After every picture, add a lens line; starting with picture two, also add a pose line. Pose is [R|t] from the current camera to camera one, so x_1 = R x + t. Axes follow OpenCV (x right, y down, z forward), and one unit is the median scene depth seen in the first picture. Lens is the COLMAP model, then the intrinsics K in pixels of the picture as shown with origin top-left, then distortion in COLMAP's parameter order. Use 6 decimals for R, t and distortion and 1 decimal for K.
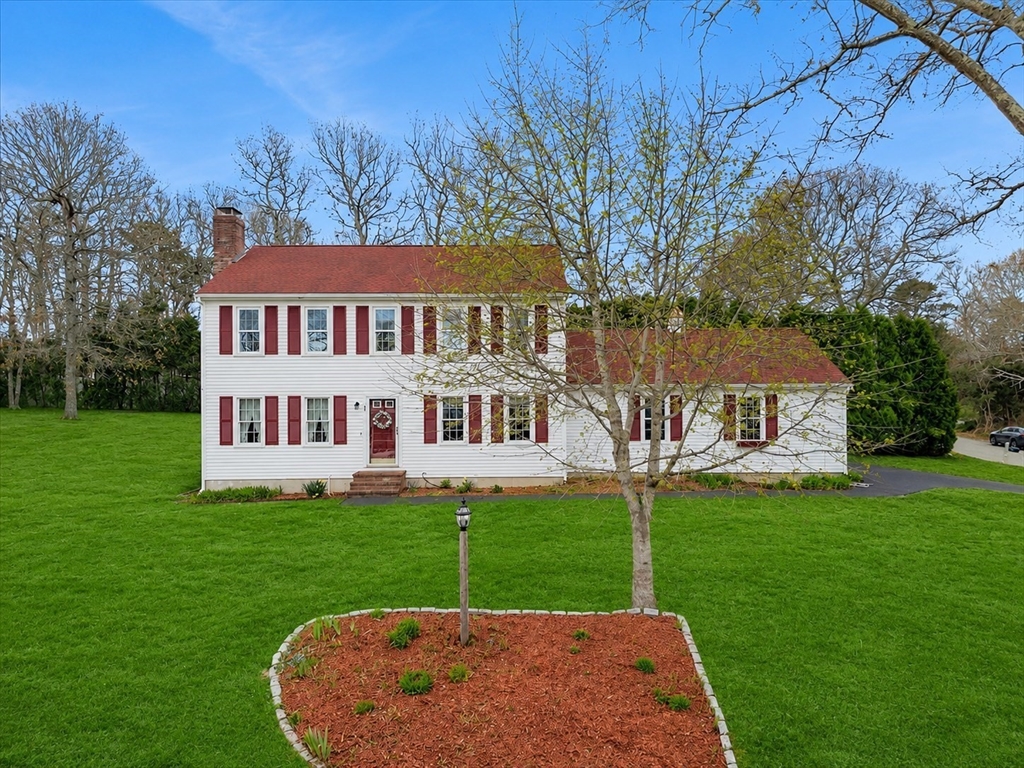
lens RADIAL K [[687.4, 0, 510.9], [0, 687.4, 384.7], [0, 0, 1]] dist [0.026816, -0.001686]
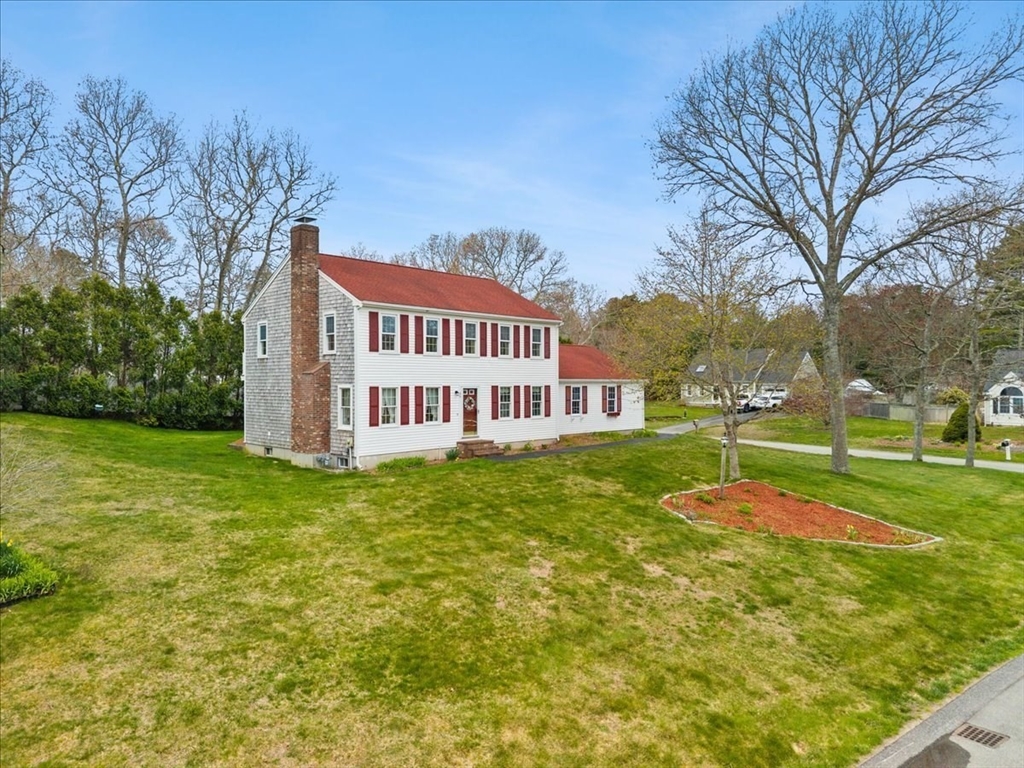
lens RADIAL K [[687.4, 0, 518.1], [0, 687.4, 384.7], [0, 0, 1]] dist [0.026816, -0.001686]
pose [[0.702804, 0.001988, 0.711381, -1.097210], [-0.009824, 0.999928, 0.006912, 0.003018], [-0.711316, -0.011846, 0.702773, -0.034475]]
